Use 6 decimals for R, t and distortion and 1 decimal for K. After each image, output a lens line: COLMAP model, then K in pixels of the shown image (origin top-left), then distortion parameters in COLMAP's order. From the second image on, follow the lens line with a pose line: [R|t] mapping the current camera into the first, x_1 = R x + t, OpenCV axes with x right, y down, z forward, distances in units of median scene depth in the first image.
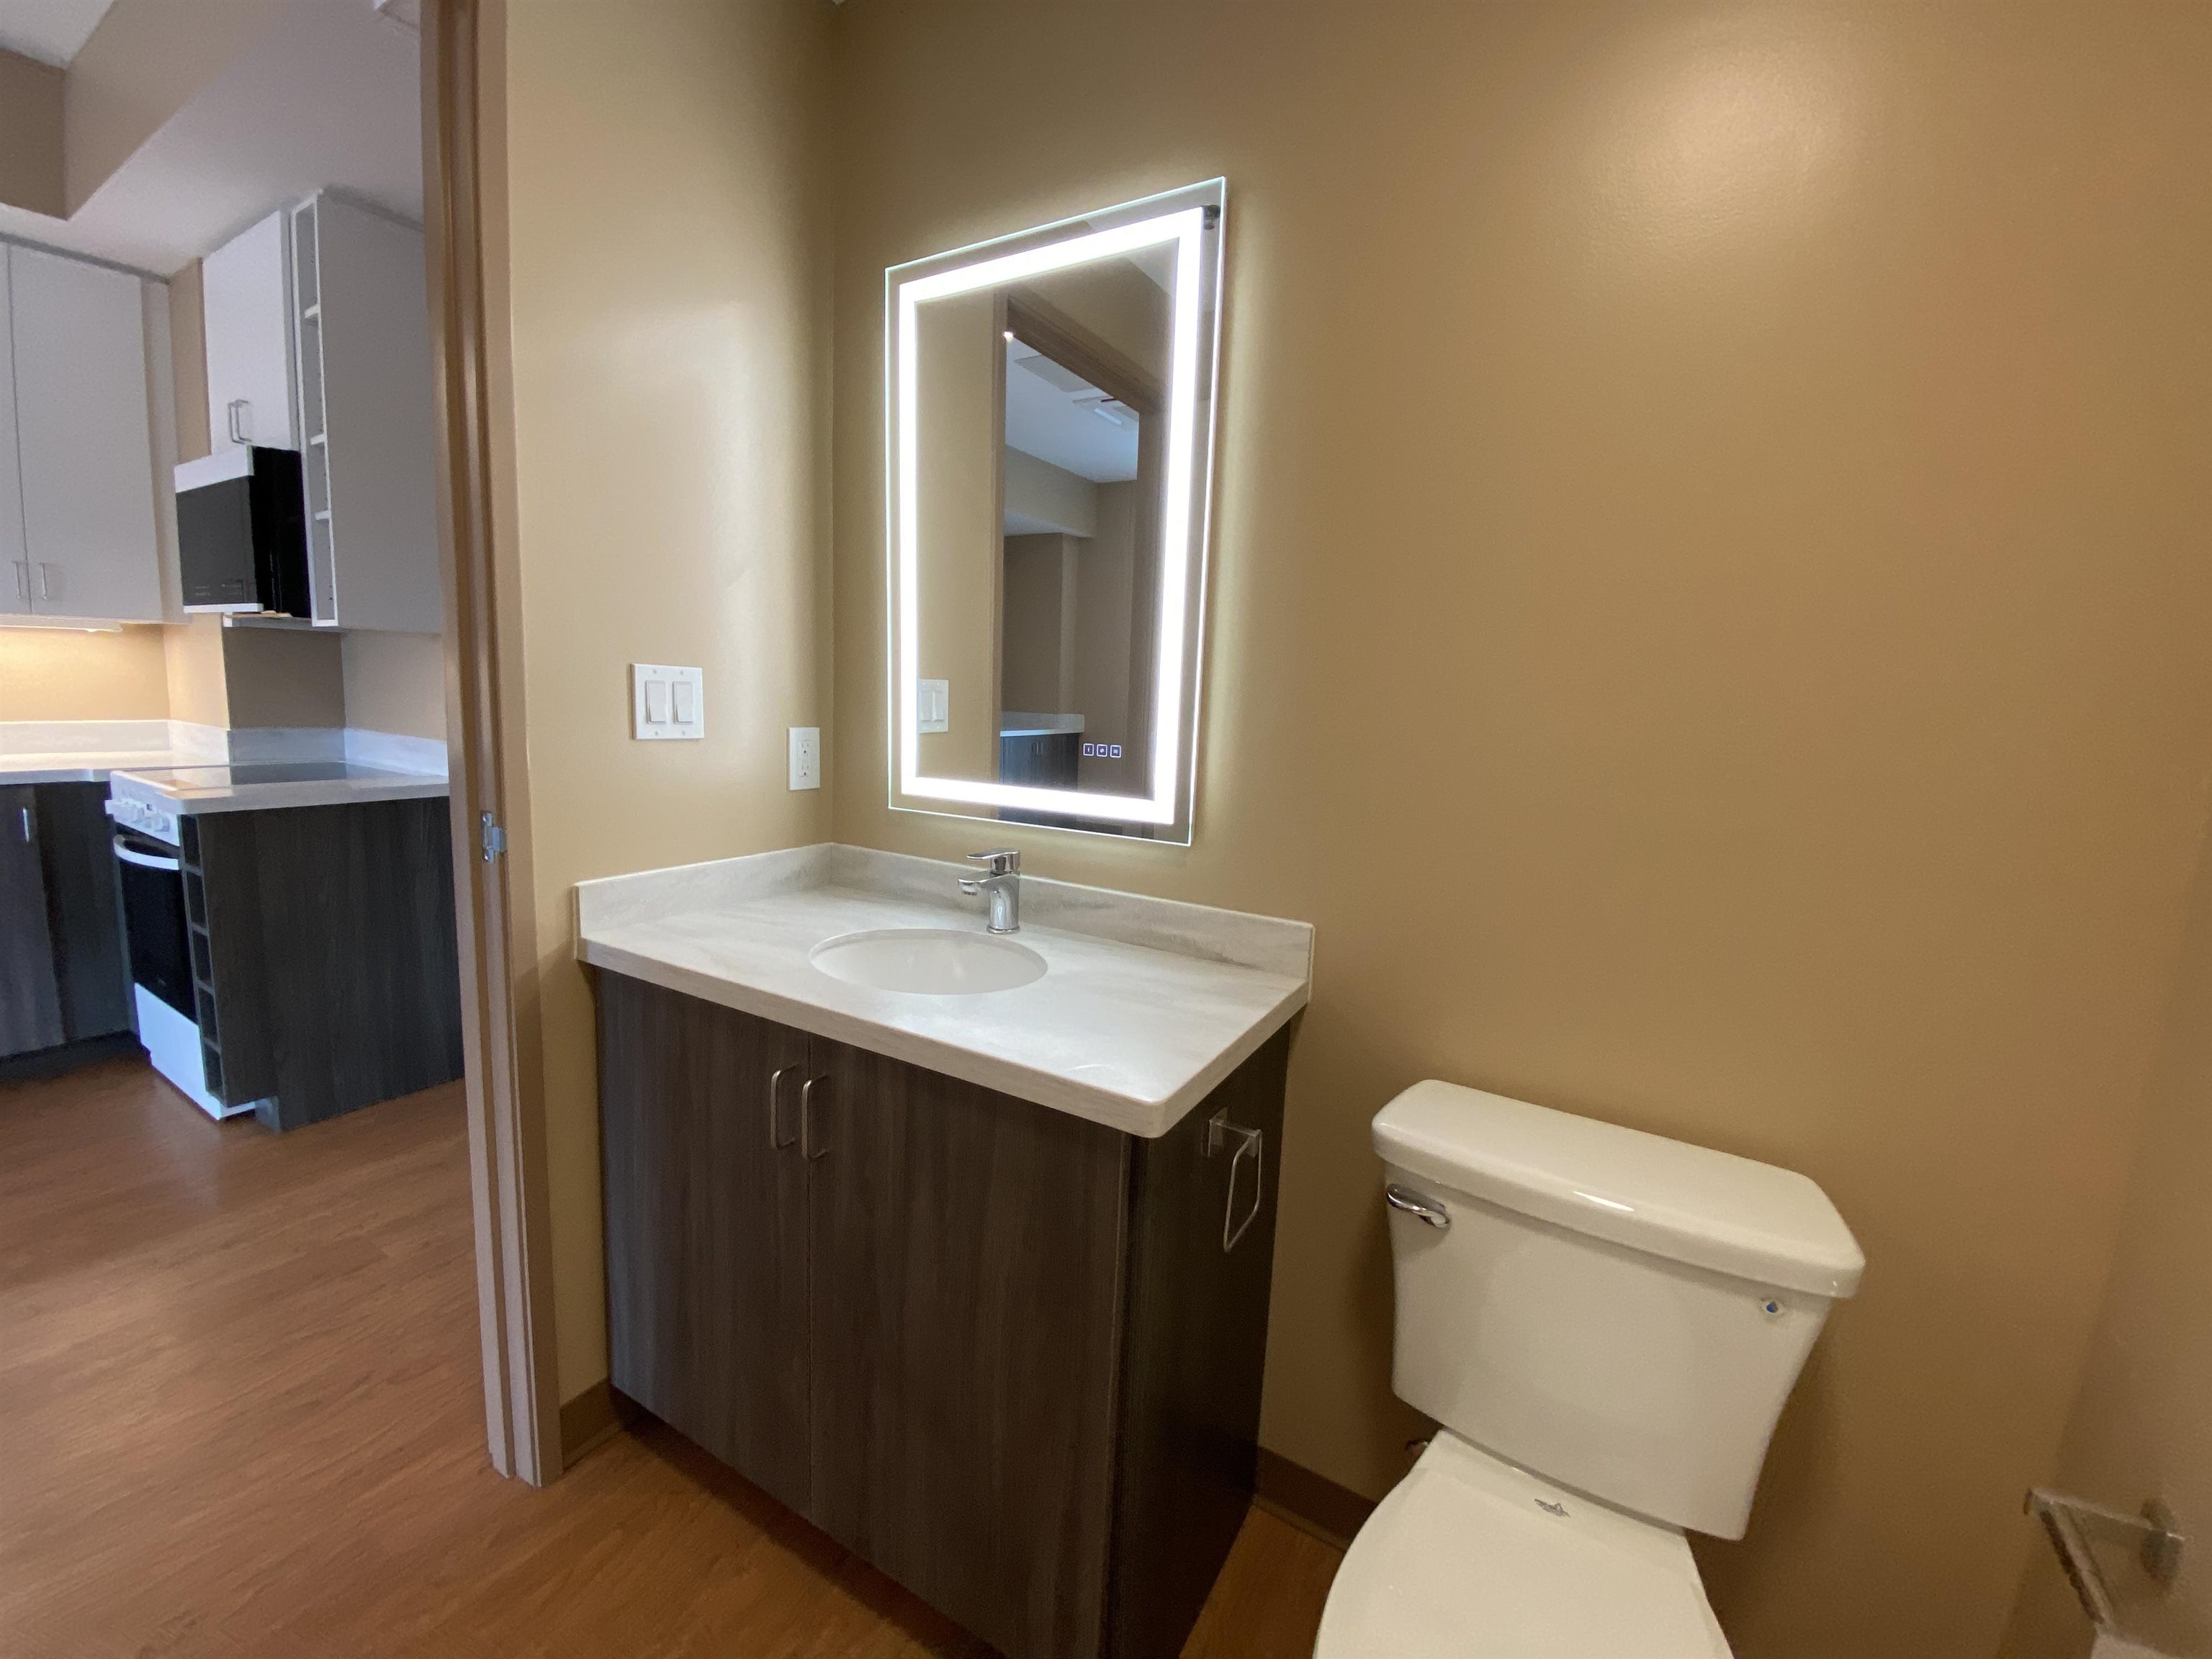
lens RADIAL K [[901.8, 0, 1096.0], [0, 901.8, 822.0], [0, 0, 1]] dist [0.016307, -0.018359]
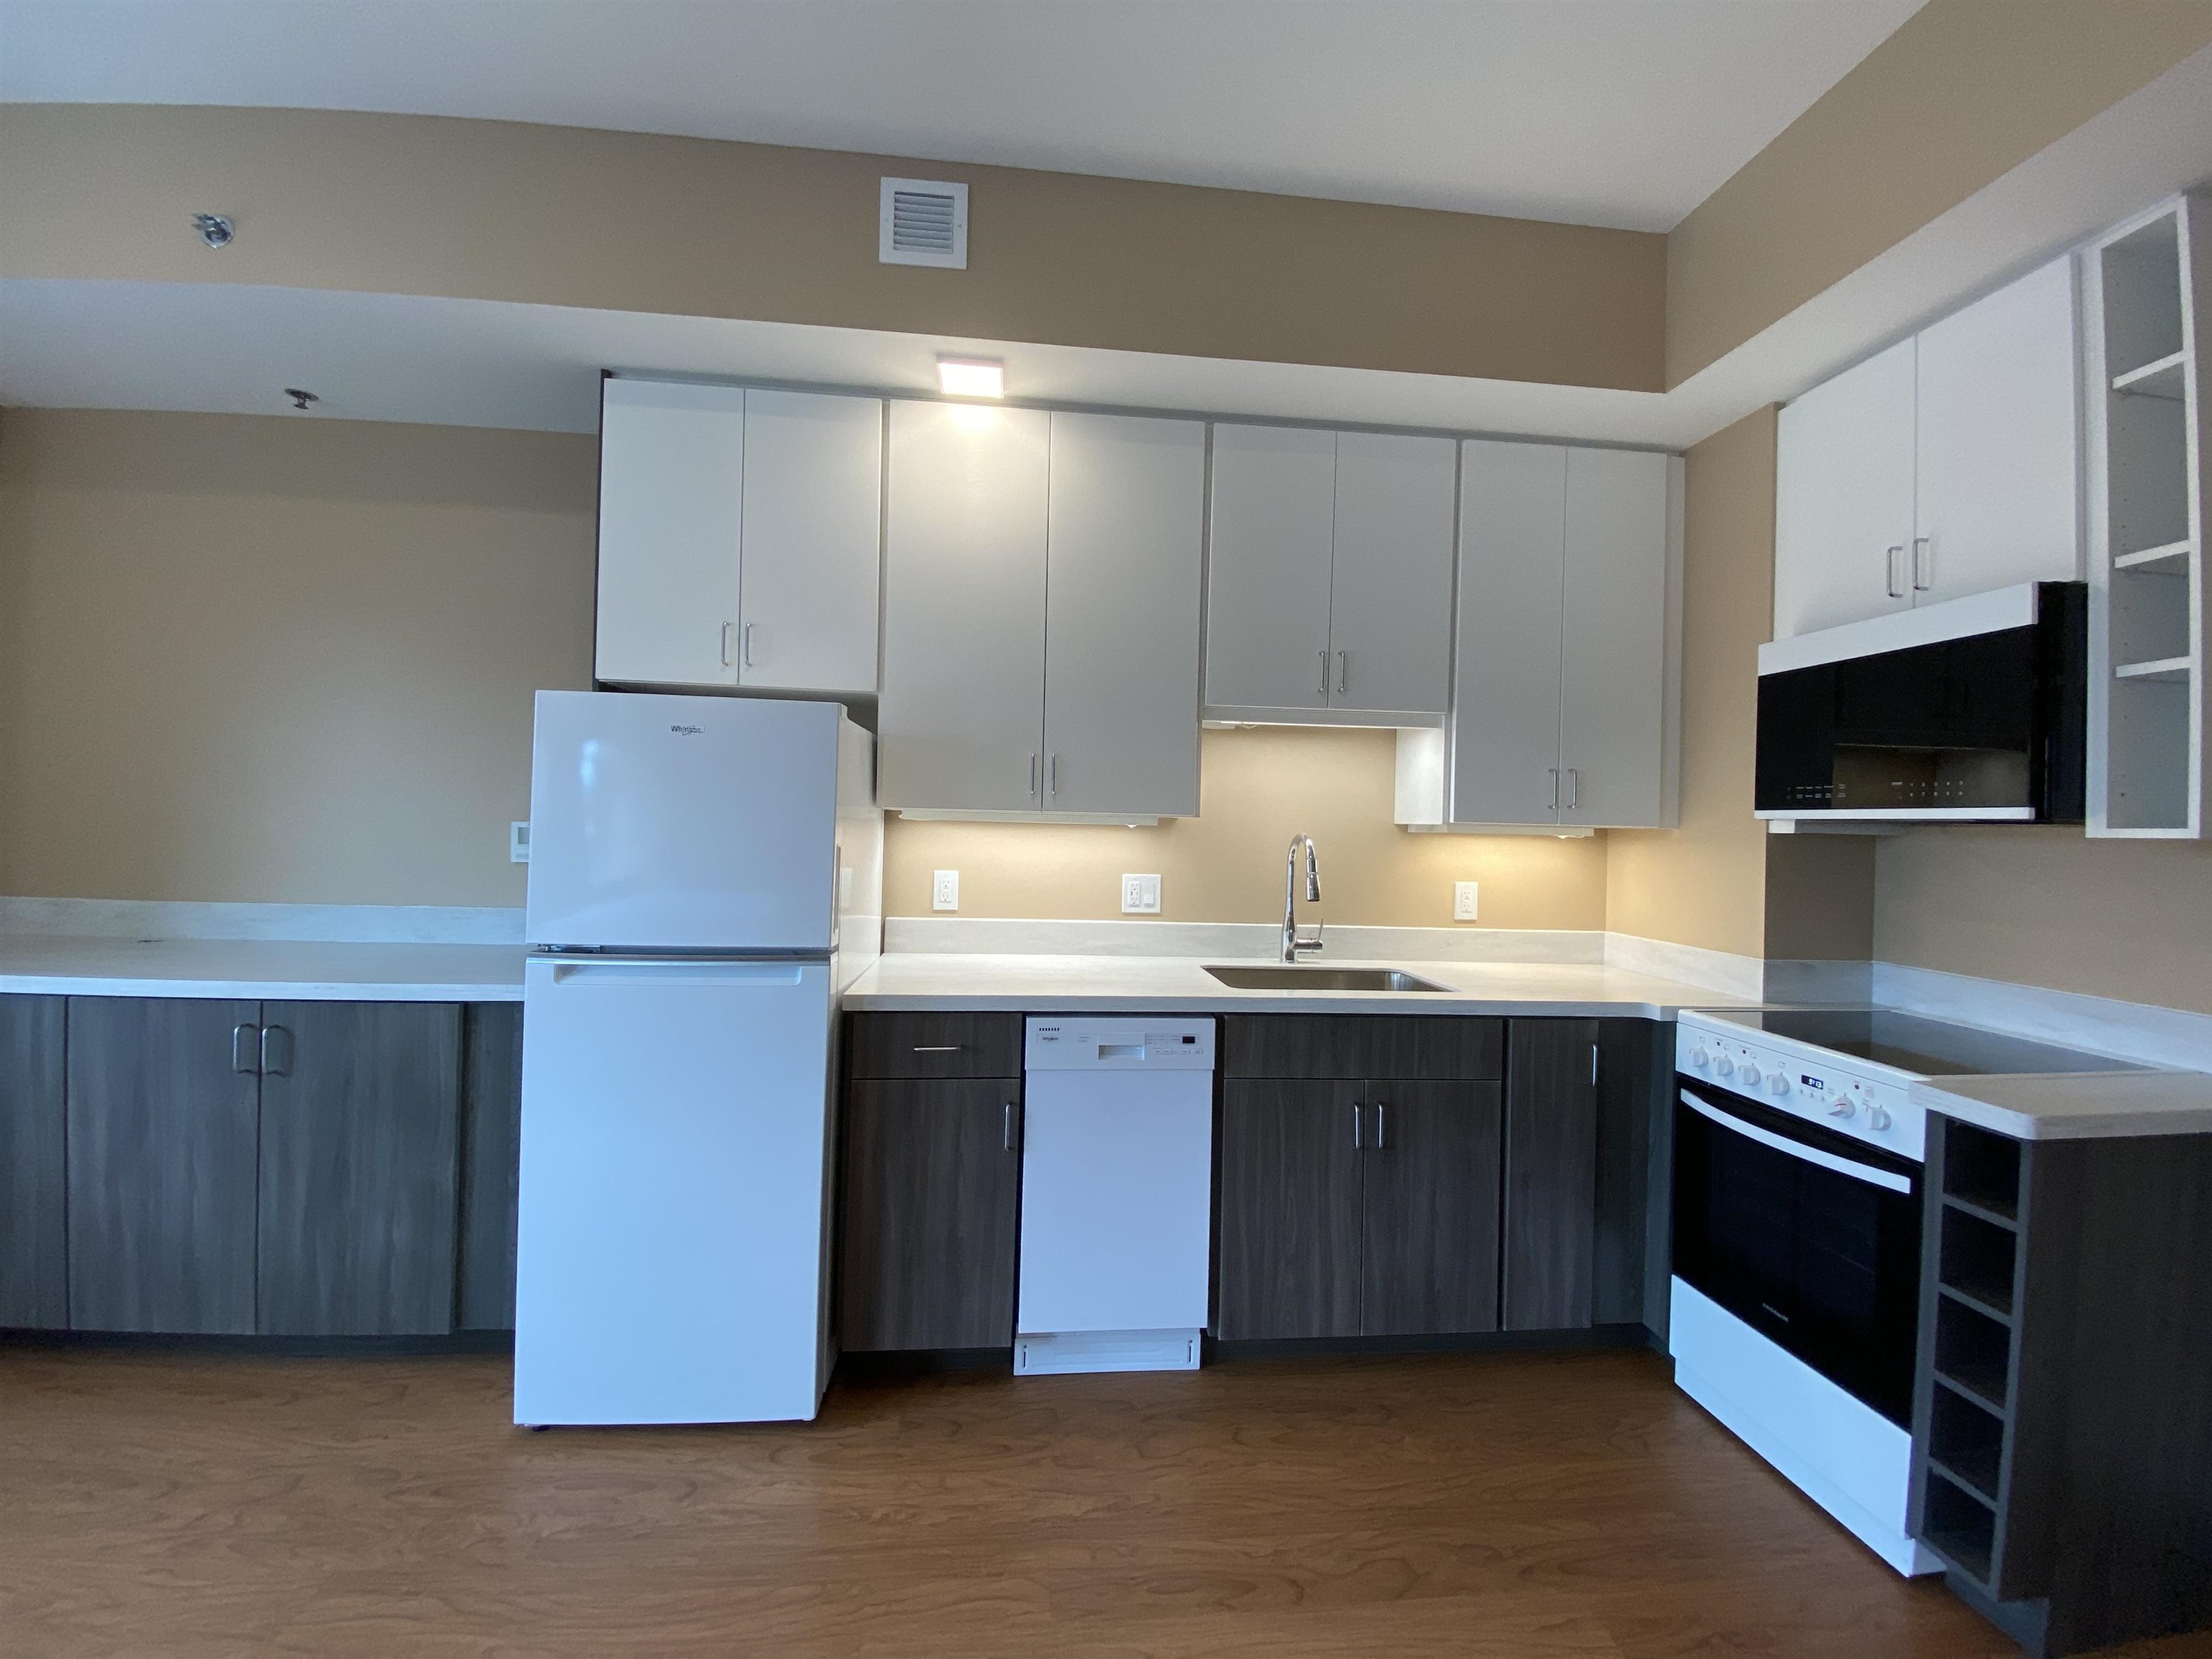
lens RADIAL K [[901.8, 0, 1096.0], [0, 901.8, 822.0], [0, 0, 1]] dist [0.016307, -0.018359]
pose [[0.599031, -0.028693, -0.800211, -0.781267], [-0.116079, 0.985689, -0.122240, -0.065727], [0.792267, 0.166114, 0.587128, 0.054305]]
